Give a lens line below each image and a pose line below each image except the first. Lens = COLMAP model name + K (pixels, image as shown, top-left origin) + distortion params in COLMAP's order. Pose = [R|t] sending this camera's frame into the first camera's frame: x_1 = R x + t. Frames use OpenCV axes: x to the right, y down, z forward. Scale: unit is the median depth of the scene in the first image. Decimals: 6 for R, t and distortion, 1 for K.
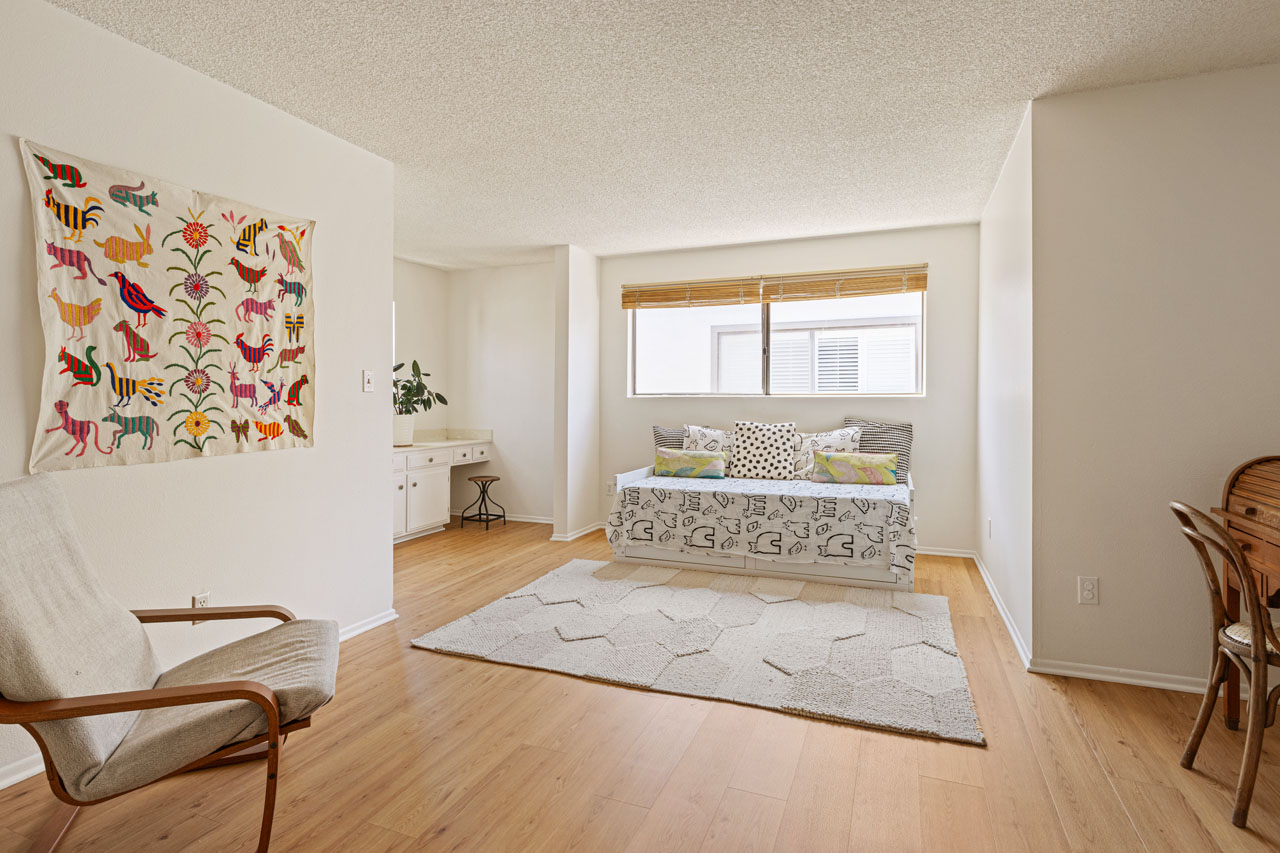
lens RADIAL K [[781.4, 0, 640.0], [0, 781.4, 426.5], [0, 0, 1]] dist [0.002795, 0.000781]
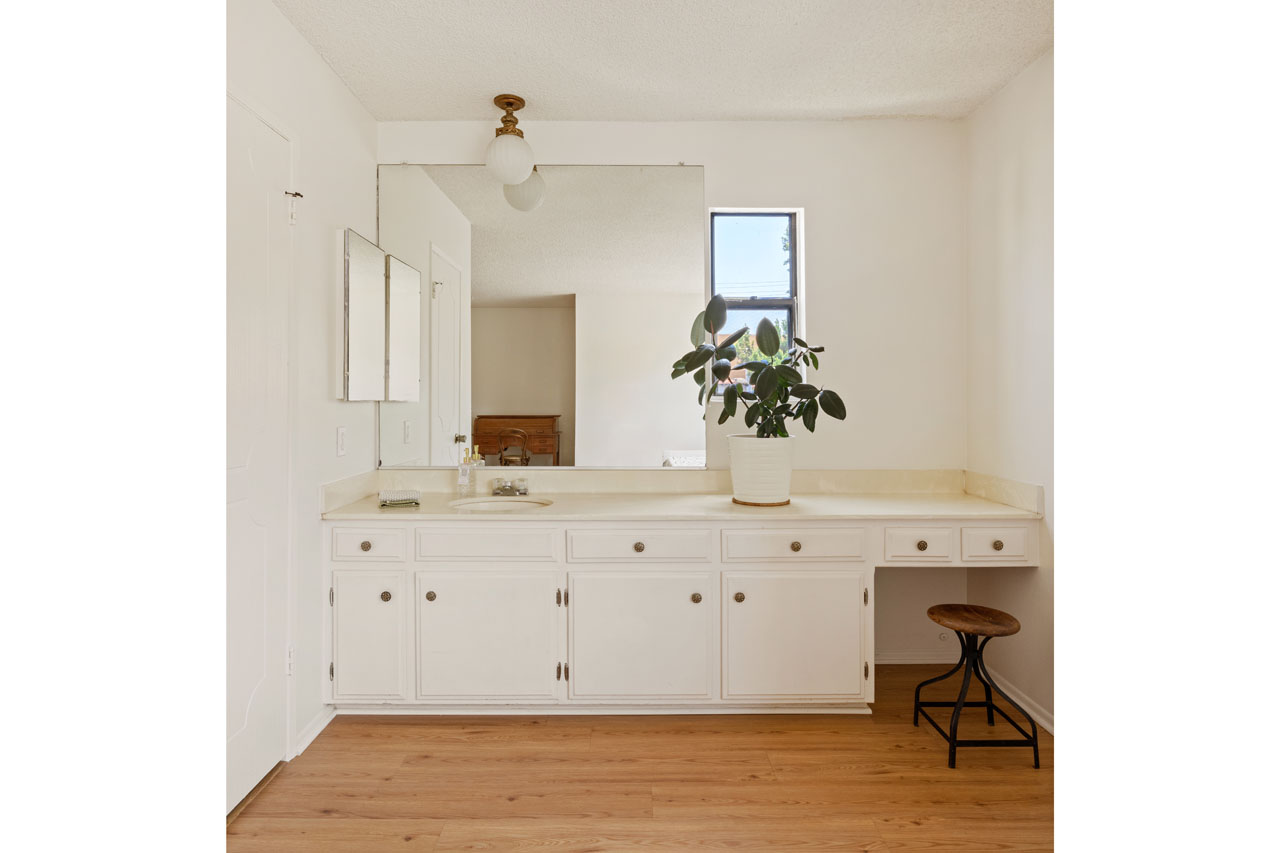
lens RADIAL K [[637.9, 0, 635.5], [0, 637.9, 400.6], [0, 0, 1]] dist [-0.002424, -0.000428]
pose [[0.355529, 0.004379, -0.934655, 0.048828], [-0.034408, 0.999373, -0.008406, -0.056111], [0.934032, 0.035148, 0.355457, 1.452349]]
